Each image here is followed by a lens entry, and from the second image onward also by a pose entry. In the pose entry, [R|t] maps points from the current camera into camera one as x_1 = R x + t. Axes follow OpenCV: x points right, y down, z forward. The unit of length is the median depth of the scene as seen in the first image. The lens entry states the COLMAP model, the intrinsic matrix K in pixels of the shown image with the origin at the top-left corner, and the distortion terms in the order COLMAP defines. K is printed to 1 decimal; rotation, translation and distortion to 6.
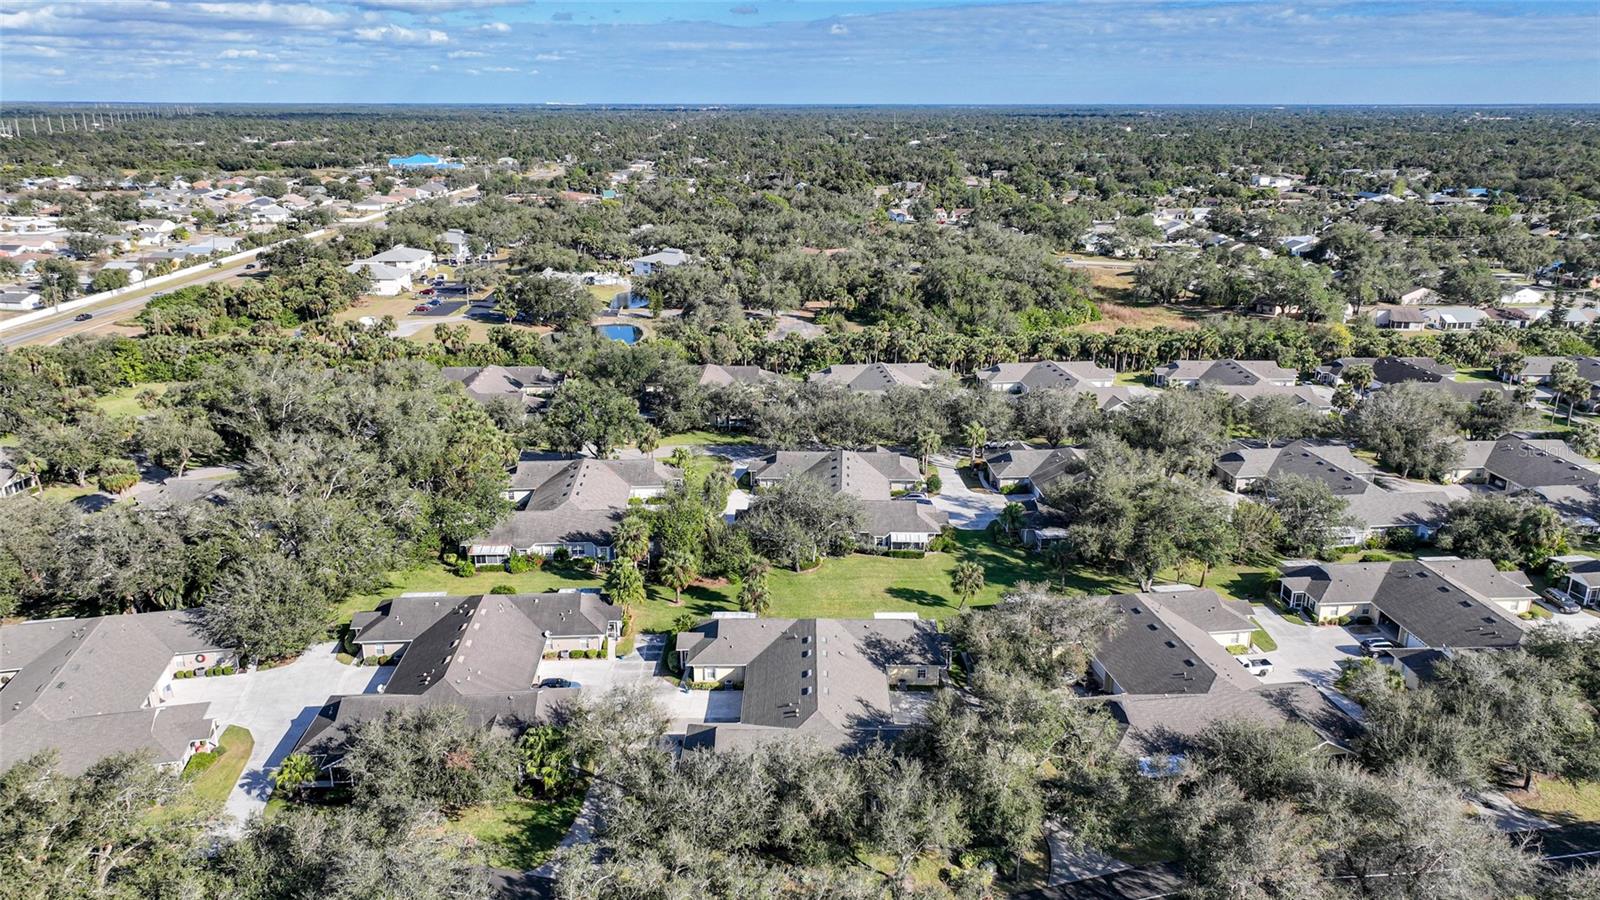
lens RADIAL K [[1129.5, 0, 800.0], [0, 1129.5, 450.0], [0, 0, 1]] dist [0.001094, 0.009782]
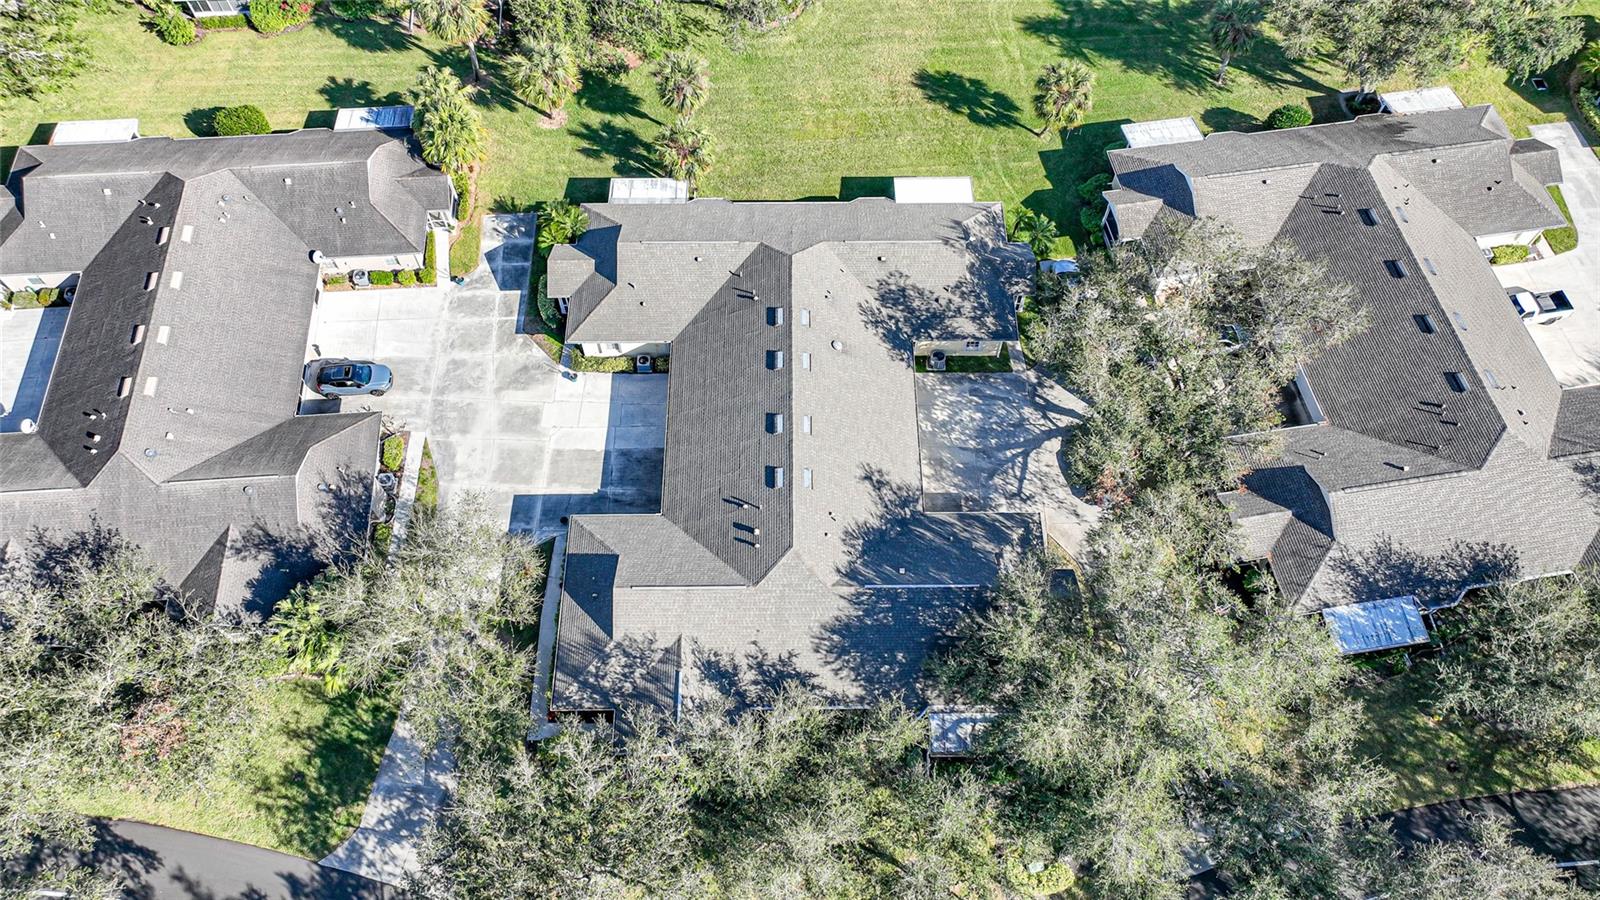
lens RADIAL K [[1129.5, 0, 800.0], [0, 1129.5, 450.0], [0, 0, 1]] dist [0.001094, 0.009782]
pose [[0.999925, -0.008619, 0.008743, 0.012815], [0.000164, 0.721457, 0.692459, -0.166725], [-0.012276, -0.692406, 0.721404, 0.543087]]
